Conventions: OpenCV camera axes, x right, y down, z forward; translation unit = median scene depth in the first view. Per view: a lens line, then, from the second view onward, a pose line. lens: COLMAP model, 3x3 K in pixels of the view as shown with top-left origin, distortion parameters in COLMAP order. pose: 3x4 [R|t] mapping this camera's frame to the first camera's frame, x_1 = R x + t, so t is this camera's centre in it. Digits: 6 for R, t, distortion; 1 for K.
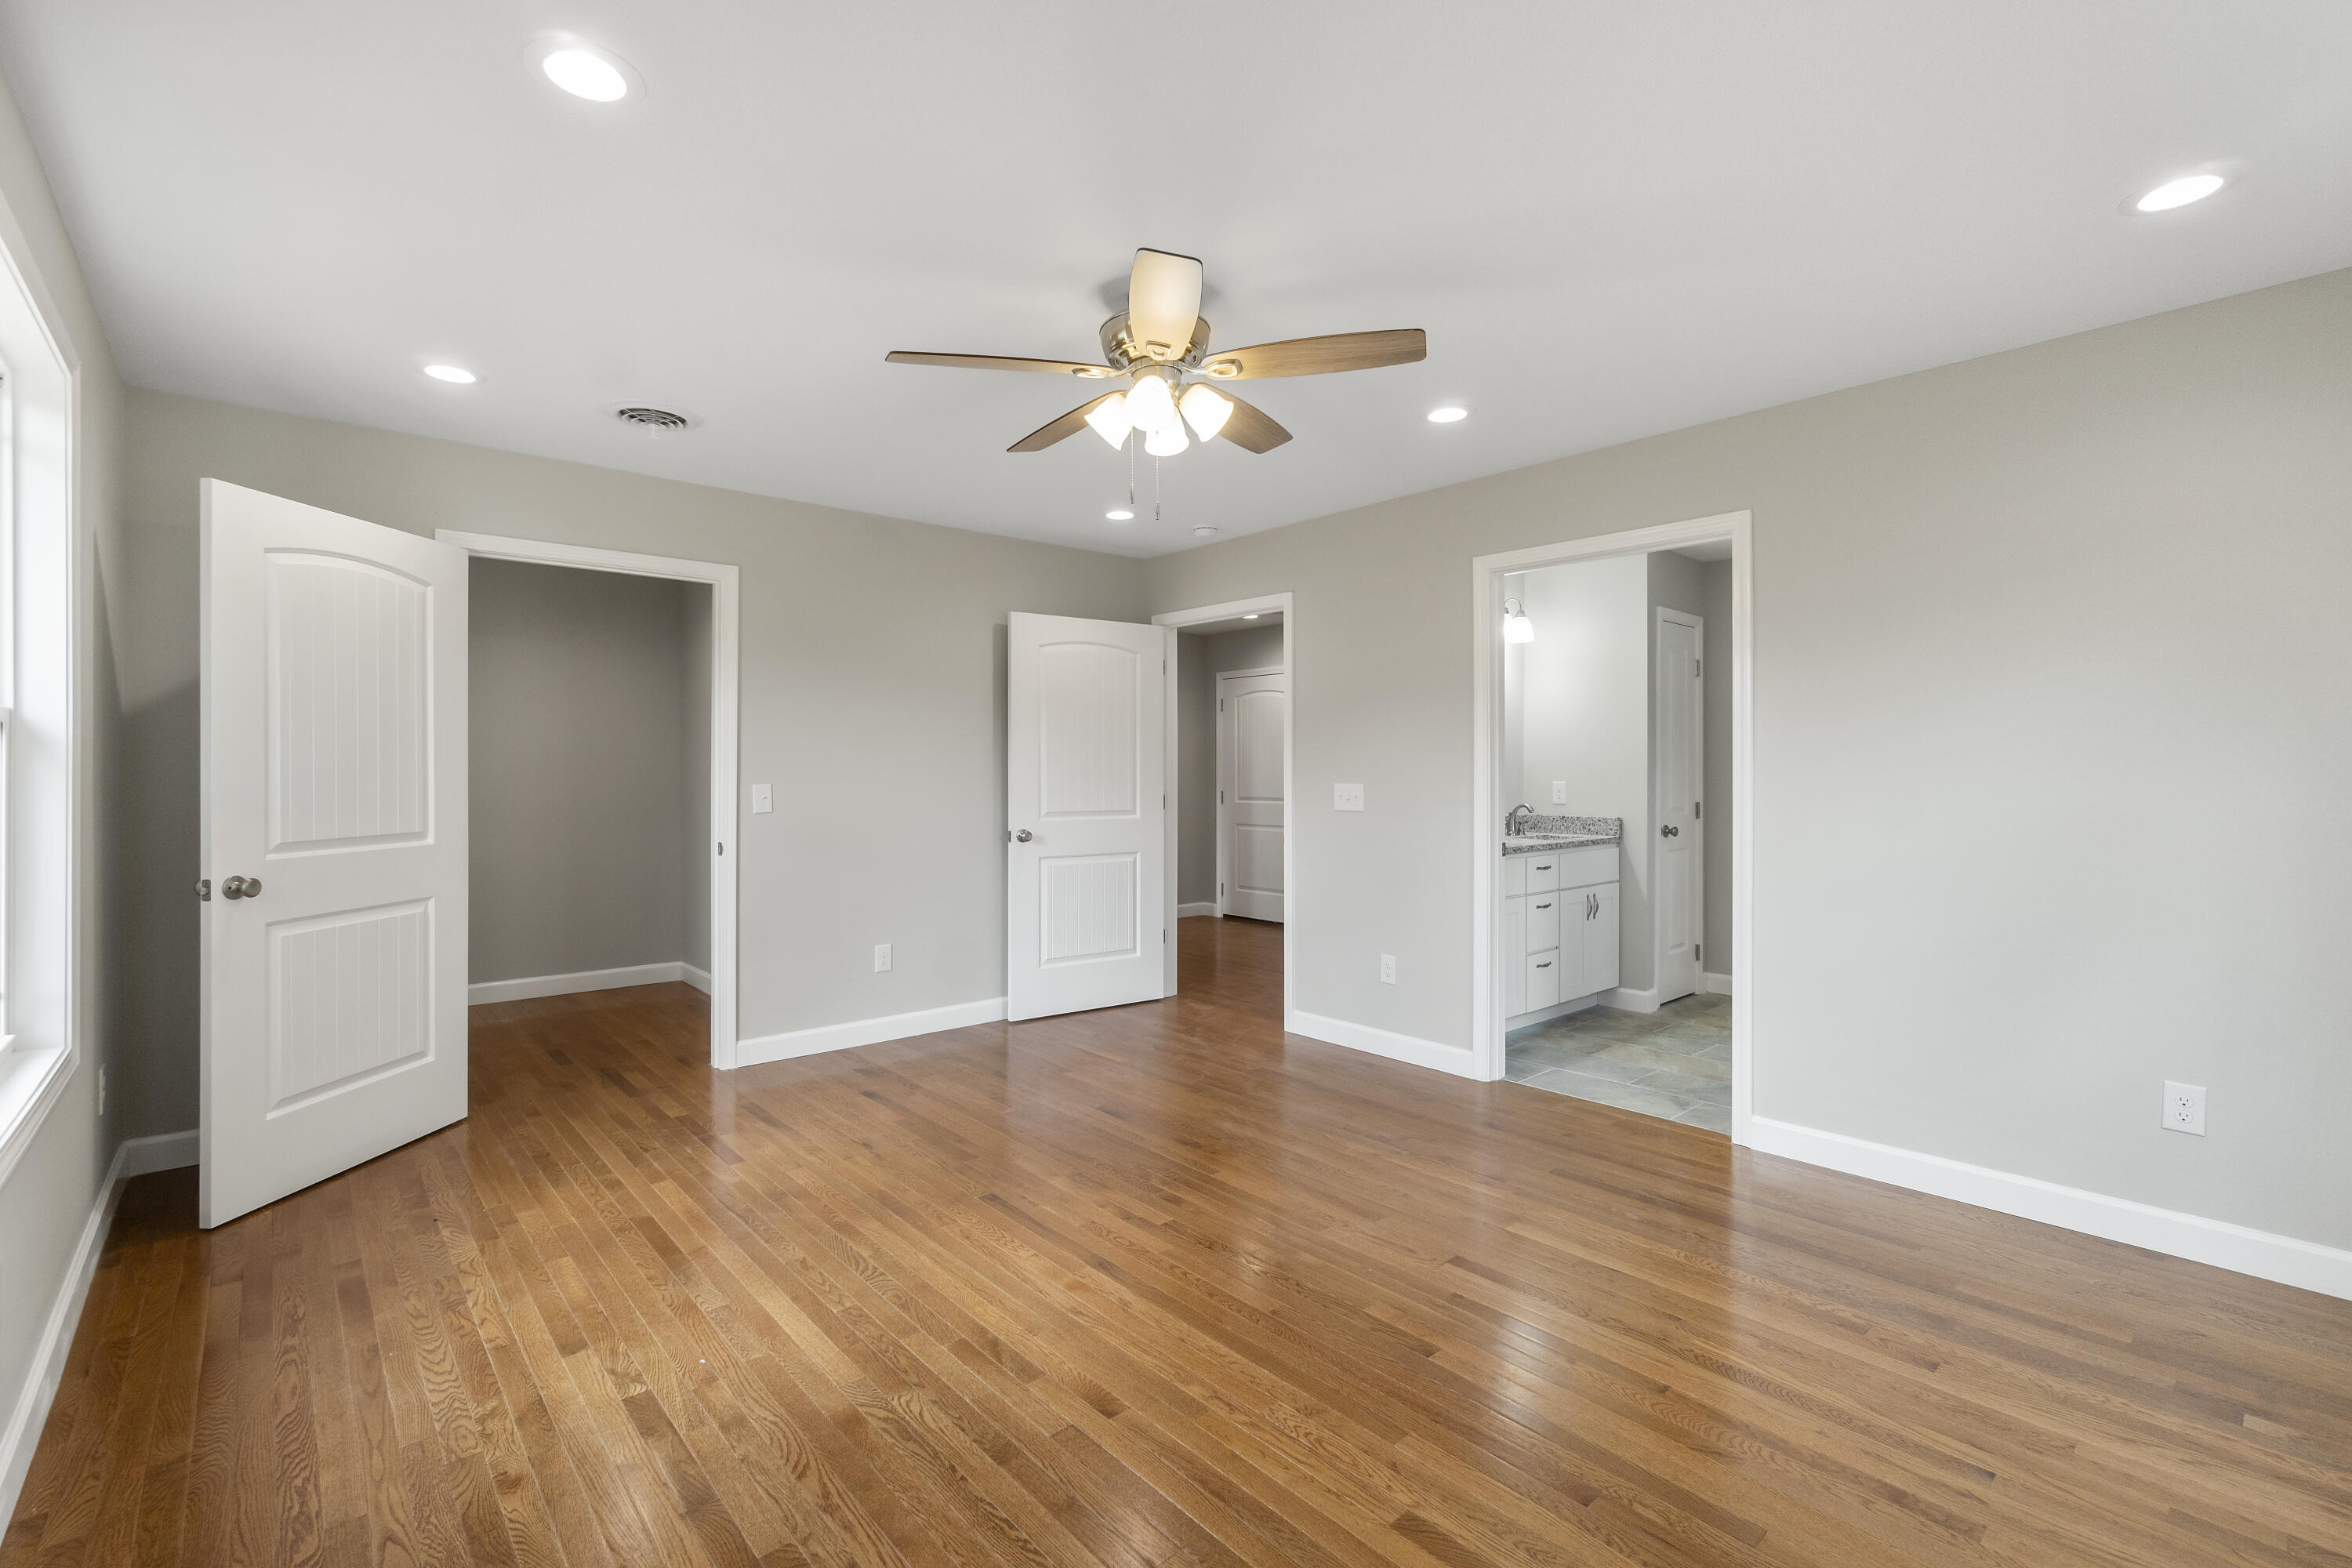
lens RADIAL K [[1029.8, 0, 1160.5], [0, 1029.8, 774.5], [0, 0, 1]] dist [-0.001491, -0.000234]
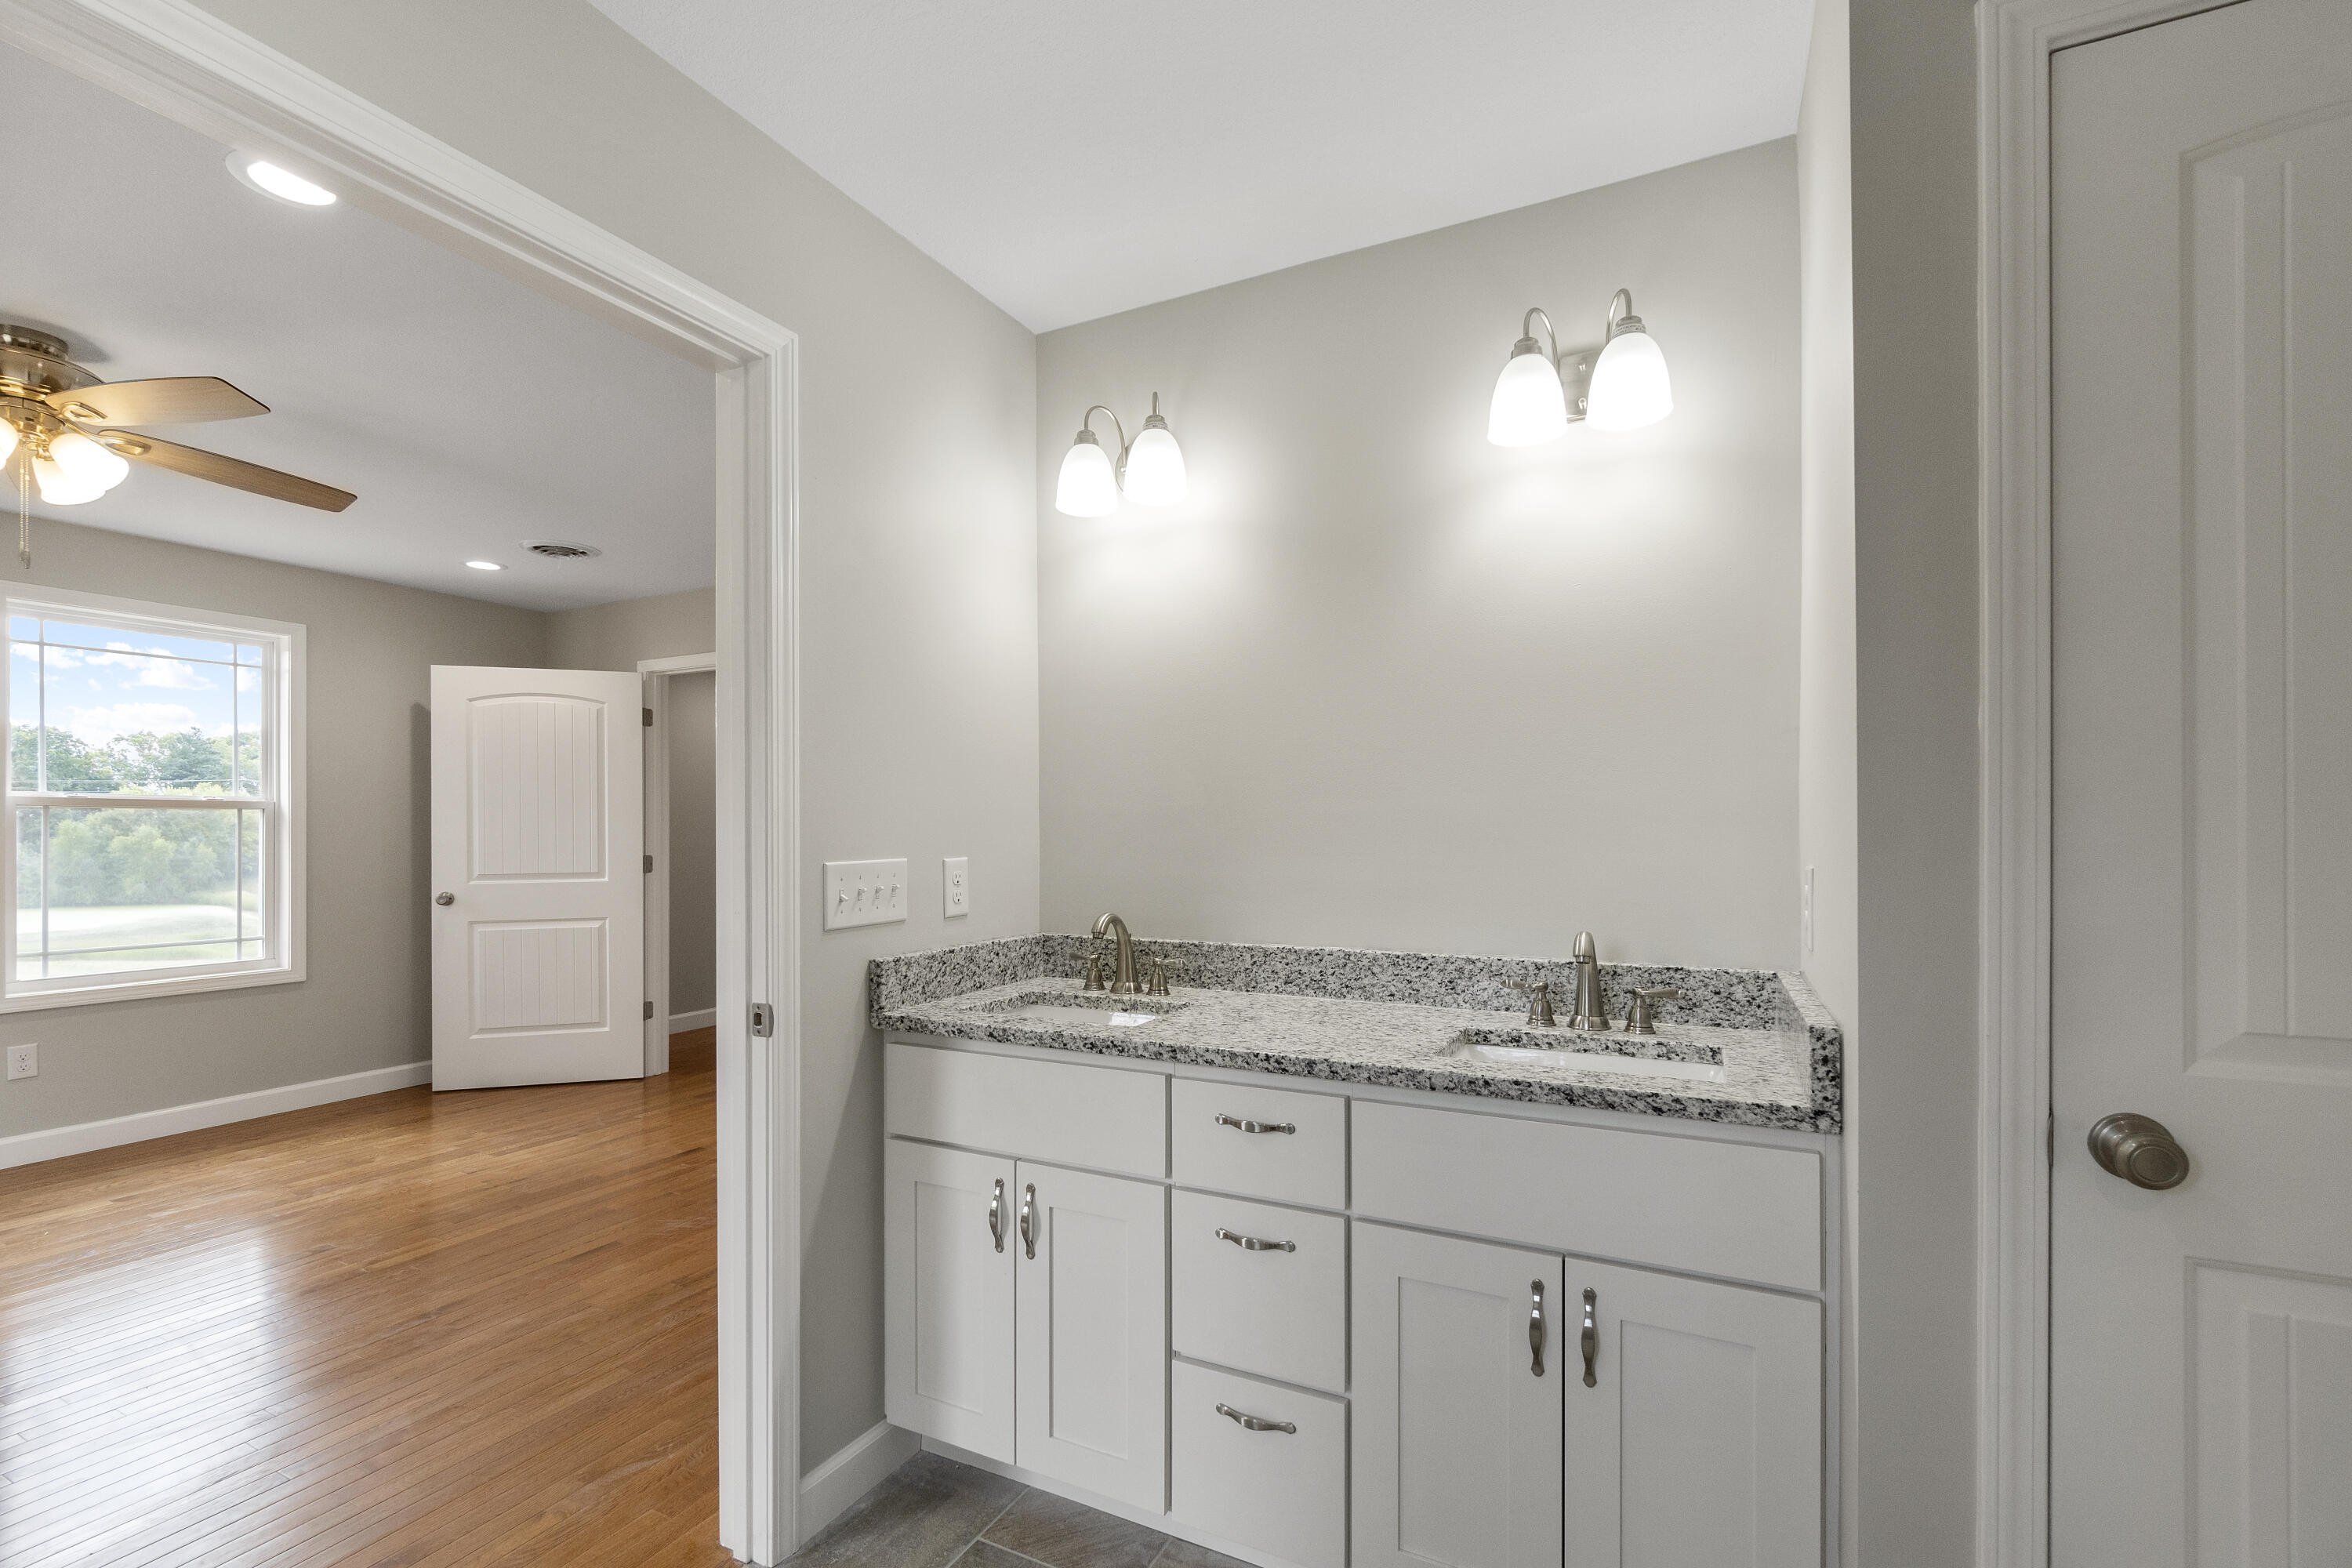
lens RADIAL K [[1026.6, 0, 1166.4], [0, 1026.6, 824.3], [0, 0, 1]] dist [-0.003845, -0.000400]
pose [[0.367156, -0.007637, -0.930128, 1.092409], [0.002509, 0.999971, -0.007220, 0.000027], [0.930156, 0.000317, 0.367165, 1.421734]]
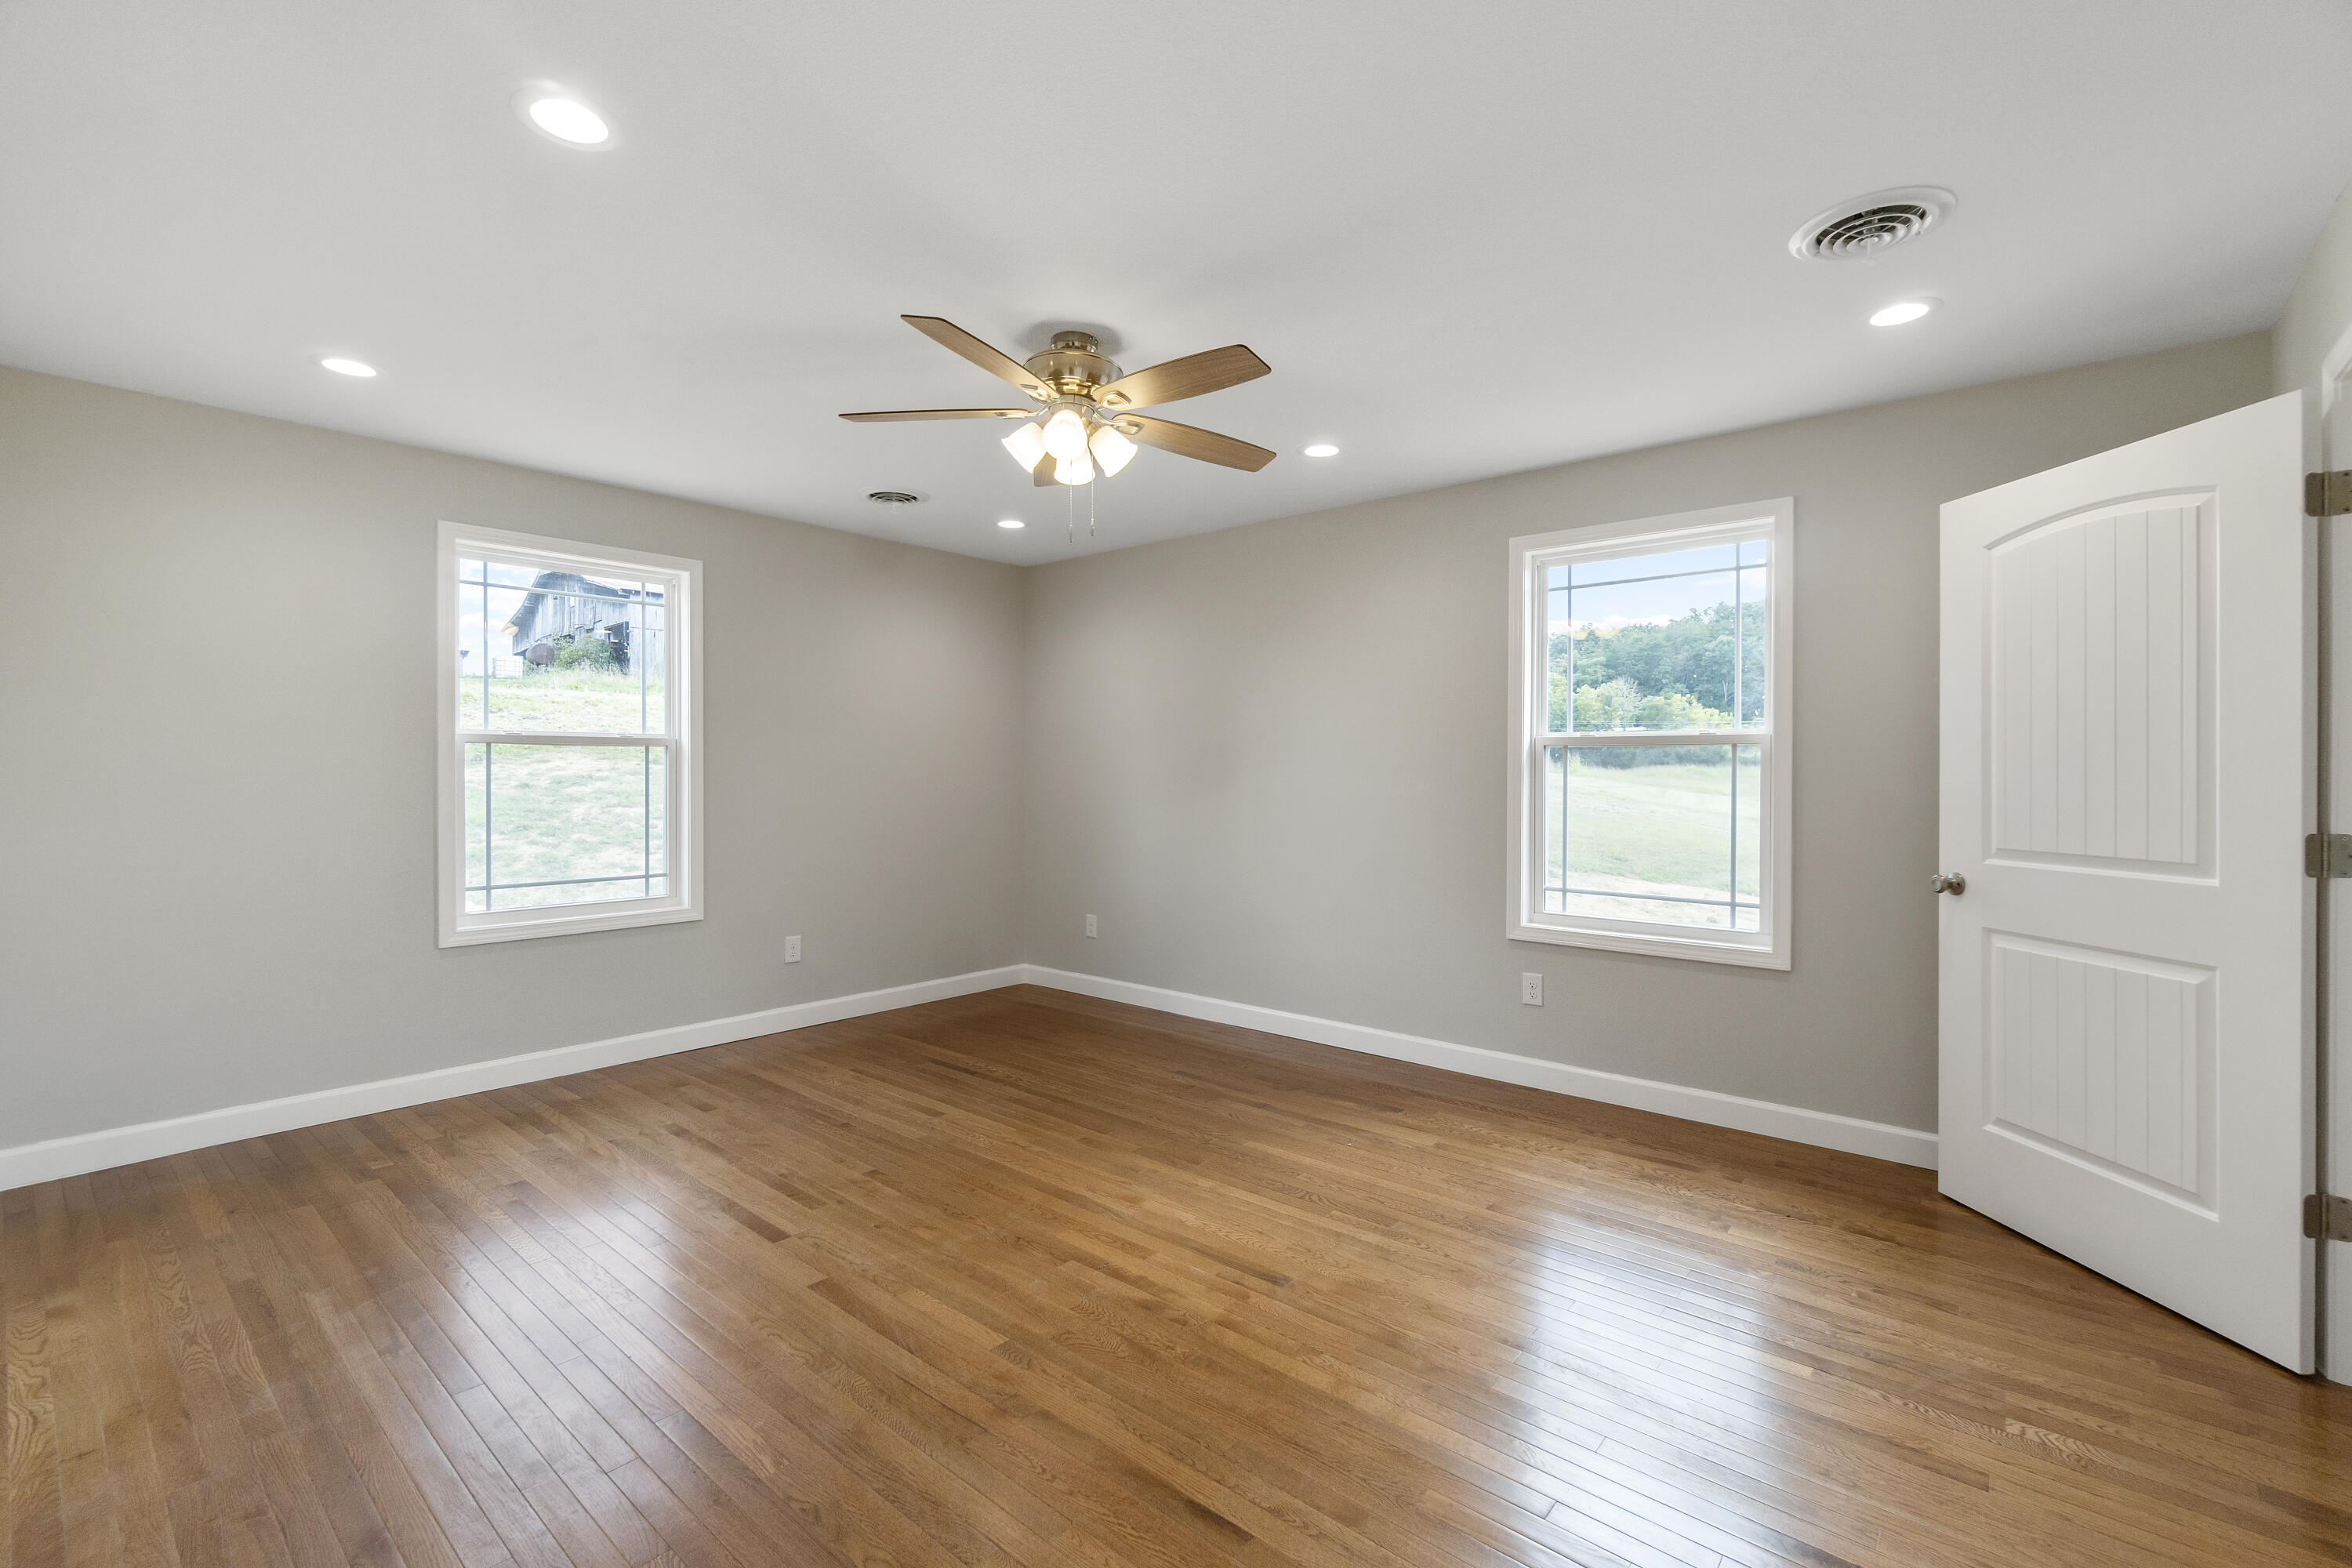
lens RADIAL K [[1029.8, 0, 1160.5], [0, 1029.8, 774.5], [0, 0, 1]] dist [-0.001491, -0.000234]
pose [[-0.989484, -0.003840, -0.144590, 0.052240], [-0.004665, 0.999975, 0.005370, -0.003405], [0.144566, 0.005988, -0.989477, 1.828657]]
